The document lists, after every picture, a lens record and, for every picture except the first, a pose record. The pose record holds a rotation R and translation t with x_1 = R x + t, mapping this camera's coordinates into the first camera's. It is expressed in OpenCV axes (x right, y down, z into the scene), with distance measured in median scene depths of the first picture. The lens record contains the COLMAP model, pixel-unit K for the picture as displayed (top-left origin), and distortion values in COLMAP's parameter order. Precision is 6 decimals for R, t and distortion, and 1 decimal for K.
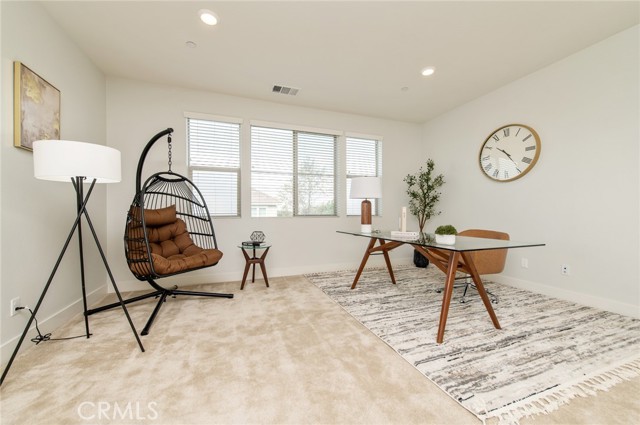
lens RADIAL K [[251.5, 0, 317.2], [0, 251.5, 213.0], [0, 0, 1]] dist [0.007605, -0.000602]
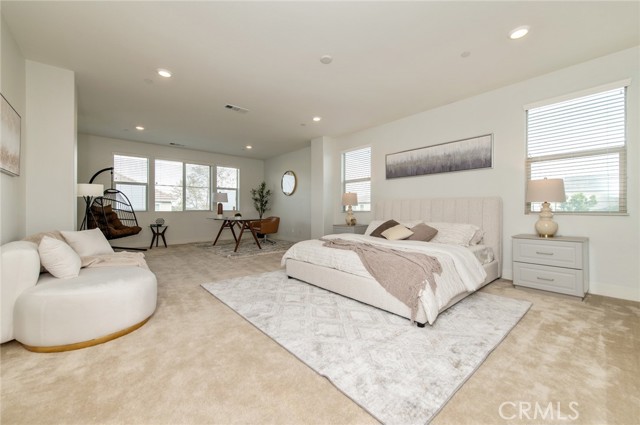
lens RADIAL K [[251.5, 0, 322.2], [0, 251.5, 209.3], [0, 0, 1]] dist [0.007605, -0.000602]
pose [[0.928829, 0.004407, 0.370483, 0.190419], [-0.003269, 0.999988, -0.003701, 0.006634], [-0.370495, 0.002227, 0.928832, -1.211993]]
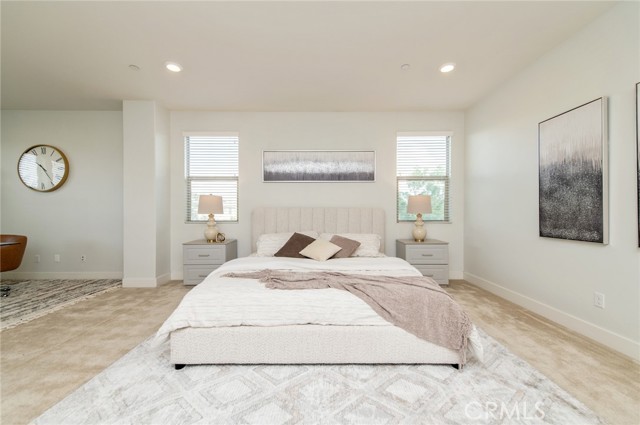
lens RADIAL K [[251.5, 0, 340.4], [0, 251.5, 211.7], [0, 0, 1]] dist [0.007605, -0.000602]
pose [[0.328051, 0.010972, 0.944596, 0.082359], [-0.001446, 0.999937, -0.011112, -0.020184], [-0.944659, 0.002279, 0.328046, -0.708691]]
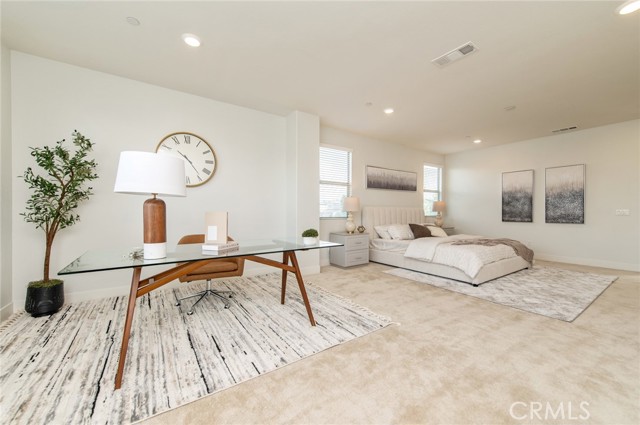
lens RADIAL K [[251.5, 0, 322.4], [0, 251.5, 214.8], [0, 0, 1]] dist [0.007605, -0.000602]
pose [[-0.266438, -0.008977, 0.963810, -0.400223], [0.000473, 0.999955, 0.009445, -0.018447], [-0.963852, 0.002972, -0.266422, 0.742416]]
